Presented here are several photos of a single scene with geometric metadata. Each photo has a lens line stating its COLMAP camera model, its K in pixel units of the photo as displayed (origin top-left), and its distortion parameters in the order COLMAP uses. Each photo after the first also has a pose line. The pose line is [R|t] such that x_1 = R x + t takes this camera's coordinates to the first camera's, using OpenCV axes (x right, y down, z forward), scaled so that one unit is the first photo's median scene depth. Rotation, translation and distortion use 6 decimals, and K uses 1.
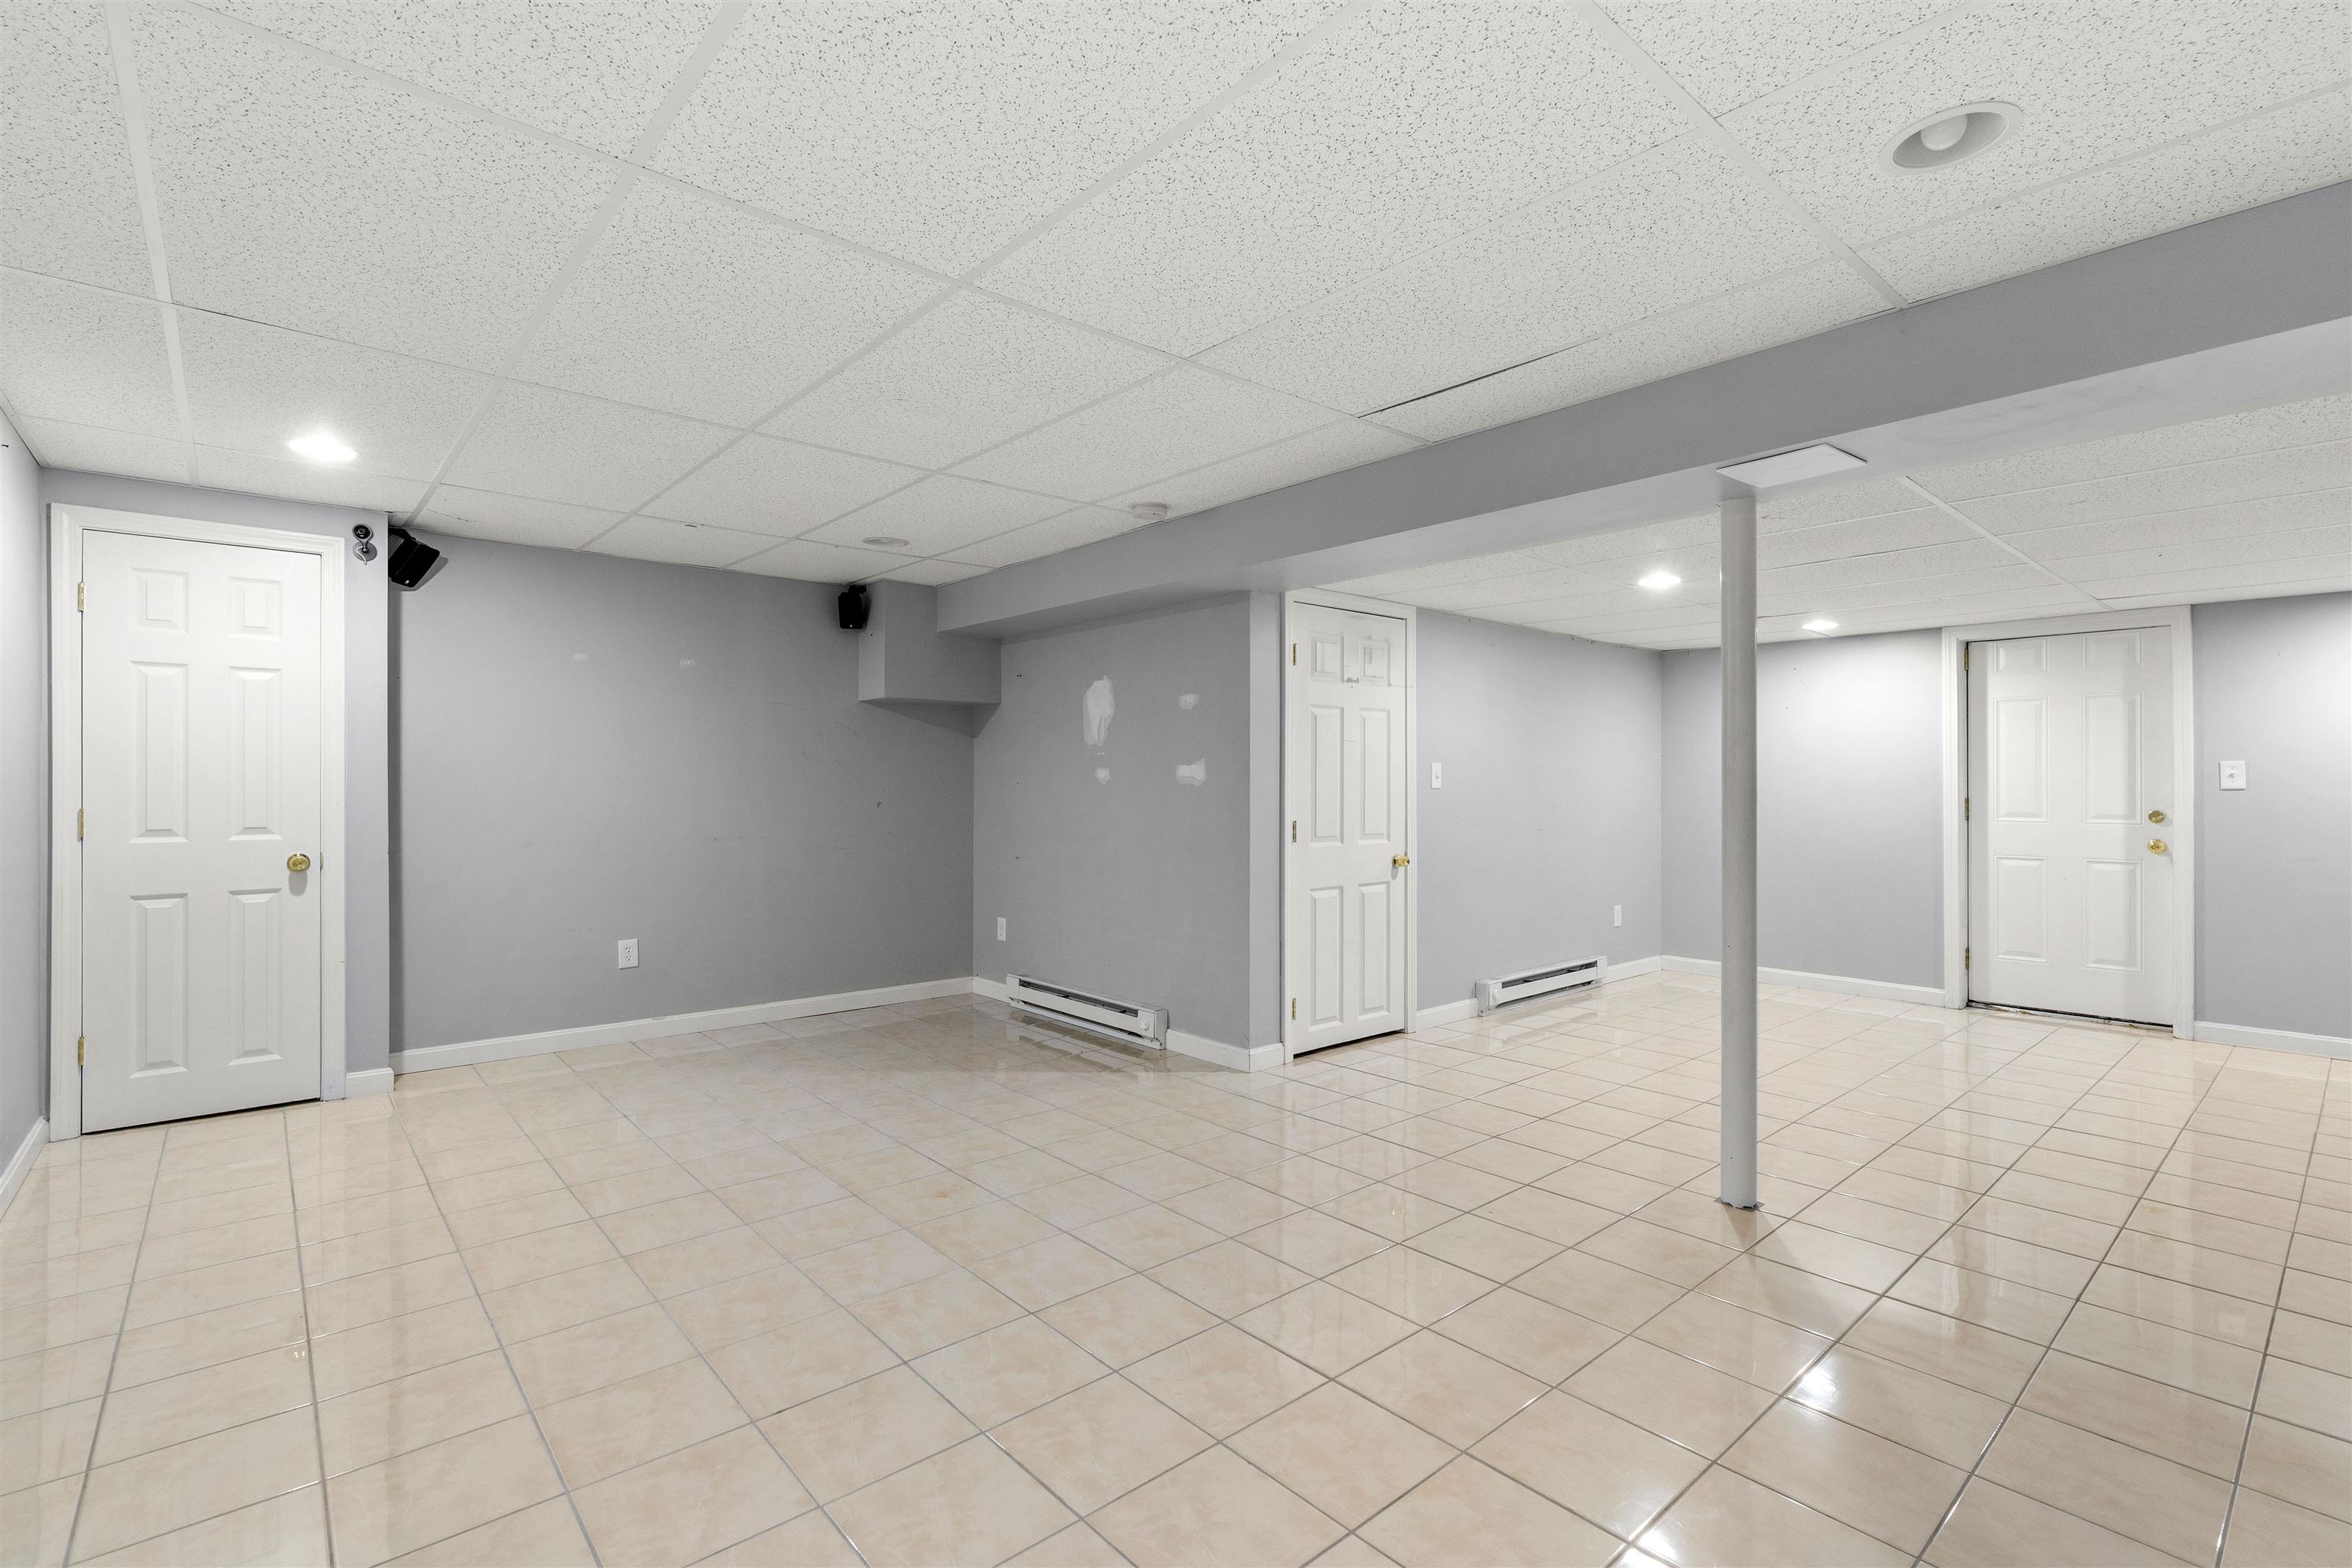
lens RADIAL K [[1063.6, 0, 1185.3], [0, 1063.6, 786.6], [0, 0, 1]] dist [-0.009767, 0.001875]
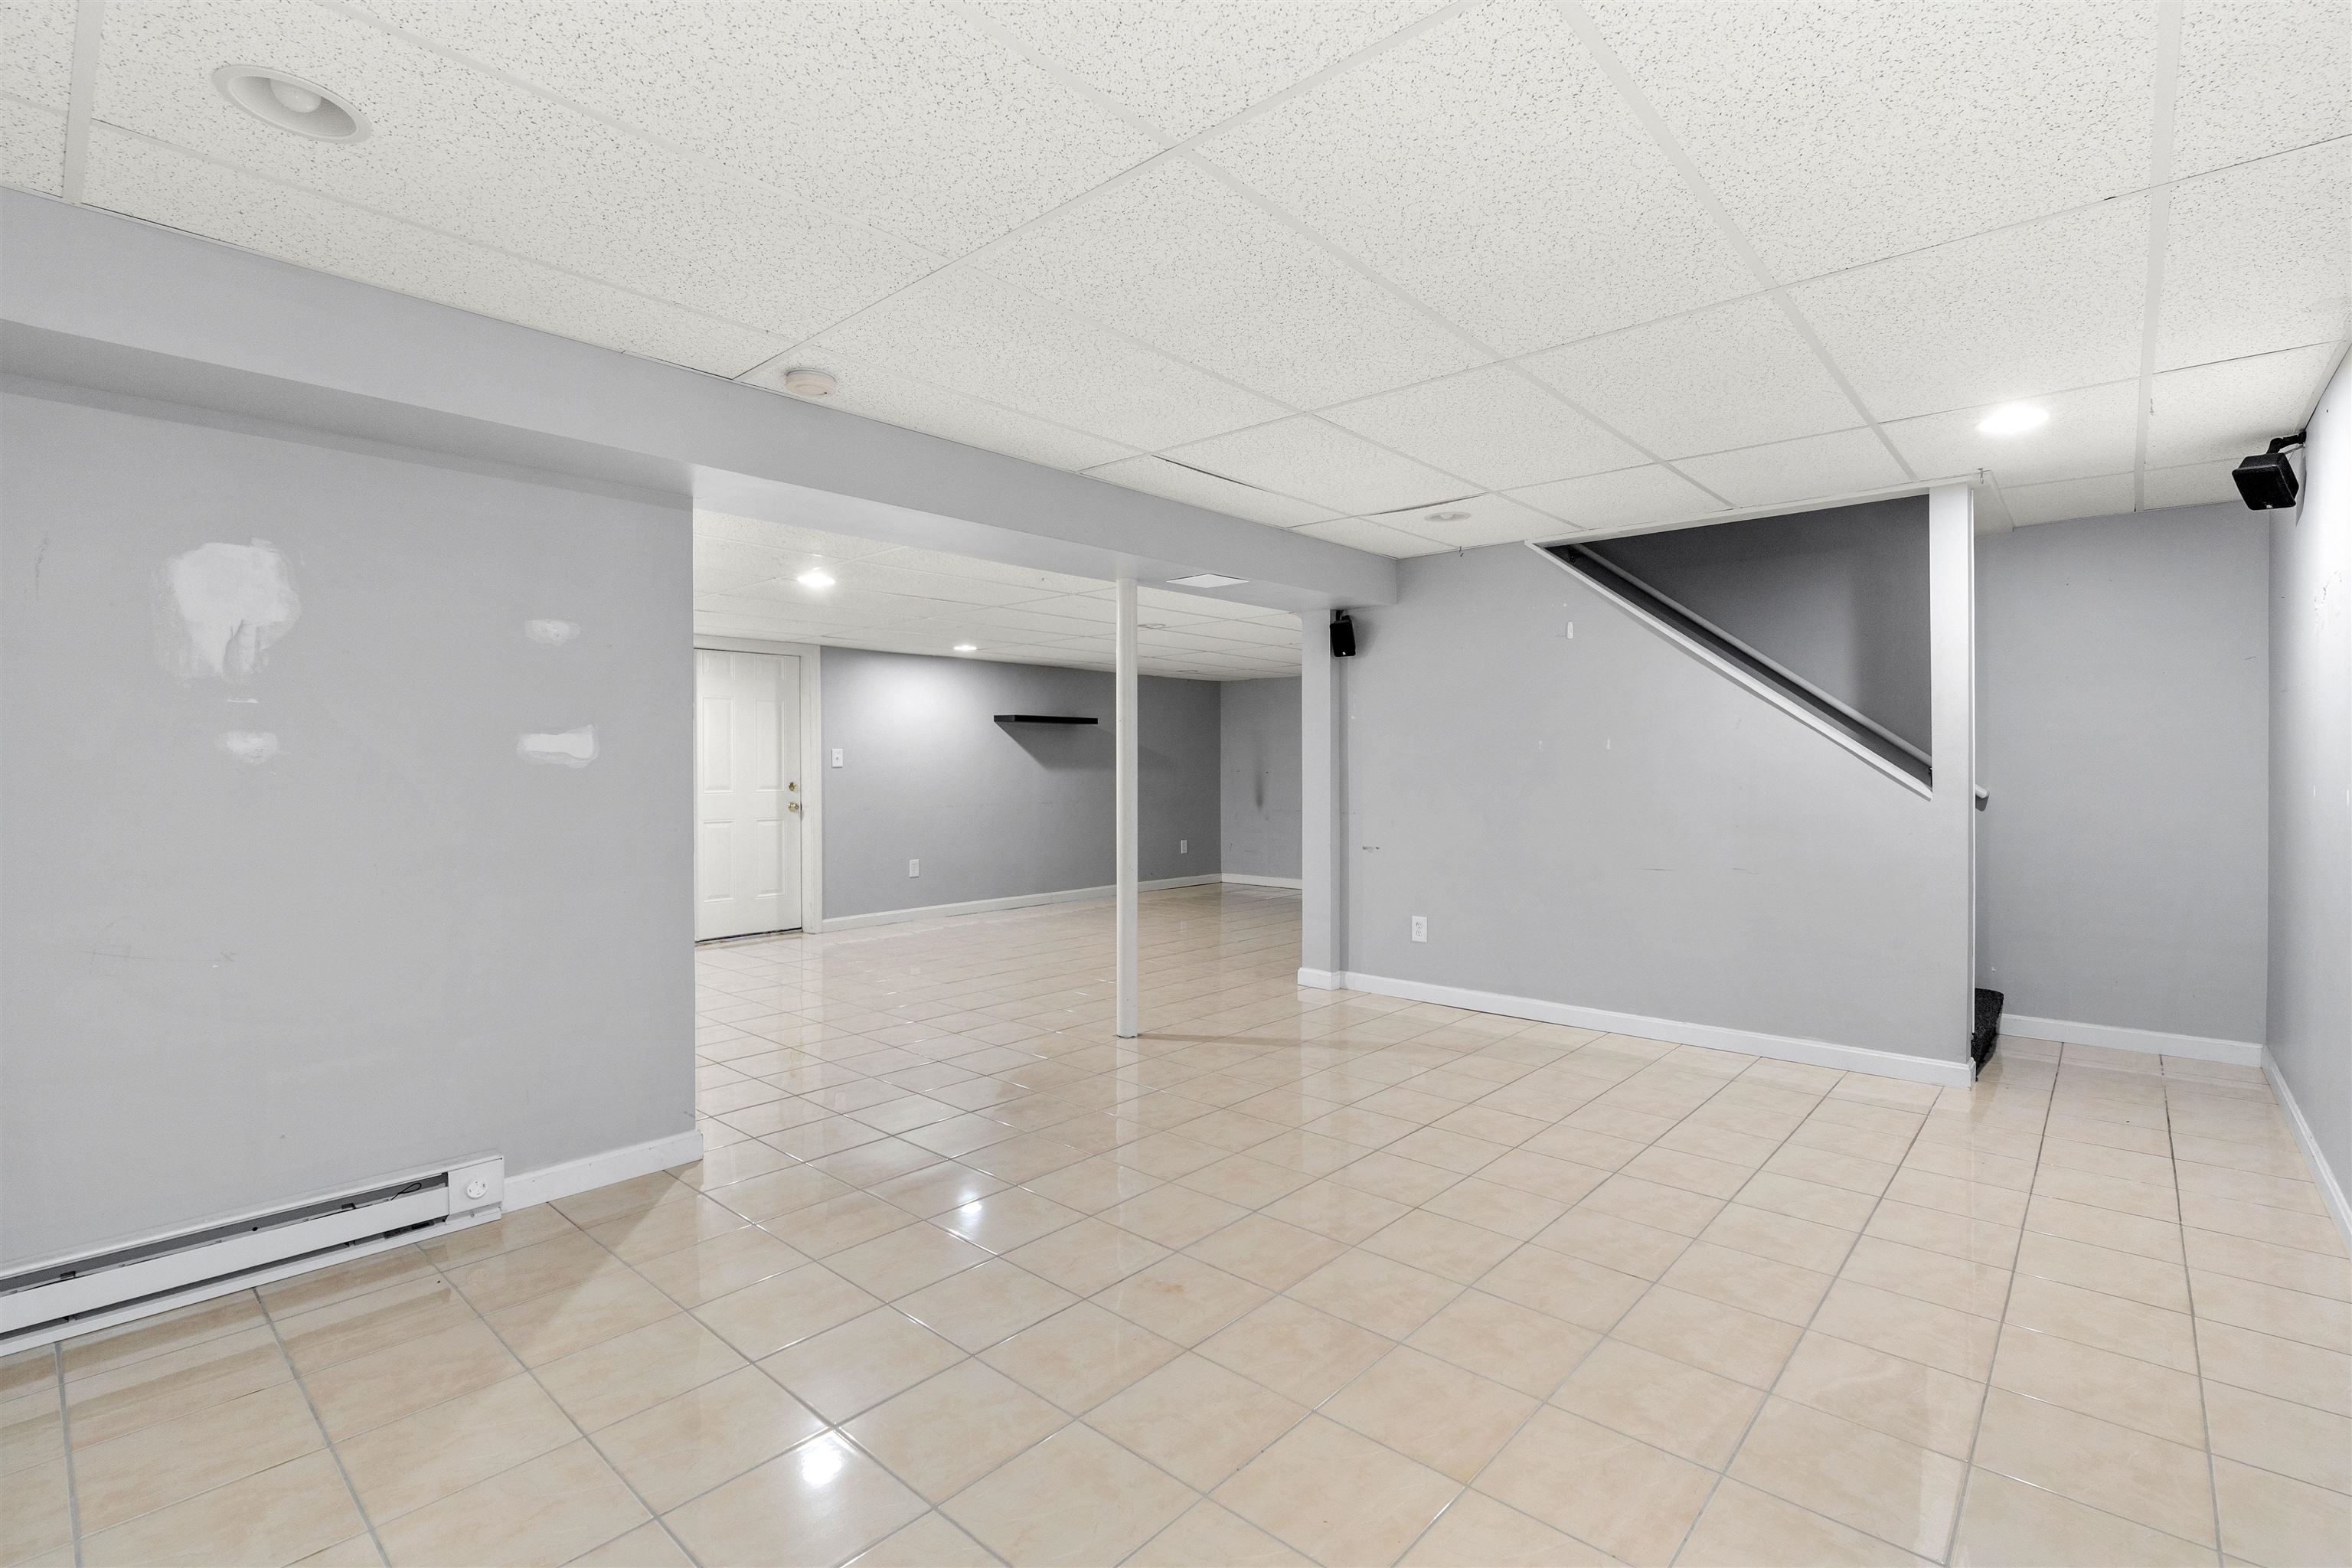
lens RADIAL K [[1063.6, 0, 1180.3], [0, 1063.6, 777.4], [0, 0, 1]] dist [-0.009767, 0.001875]
pose [[-0.116232, -0.012757, 0.993140, -0.820916], [0.001500, 0.999914, 0.013019, -0.002742], [-0.993221, 0.003003, -0.116203, 0.888667]]
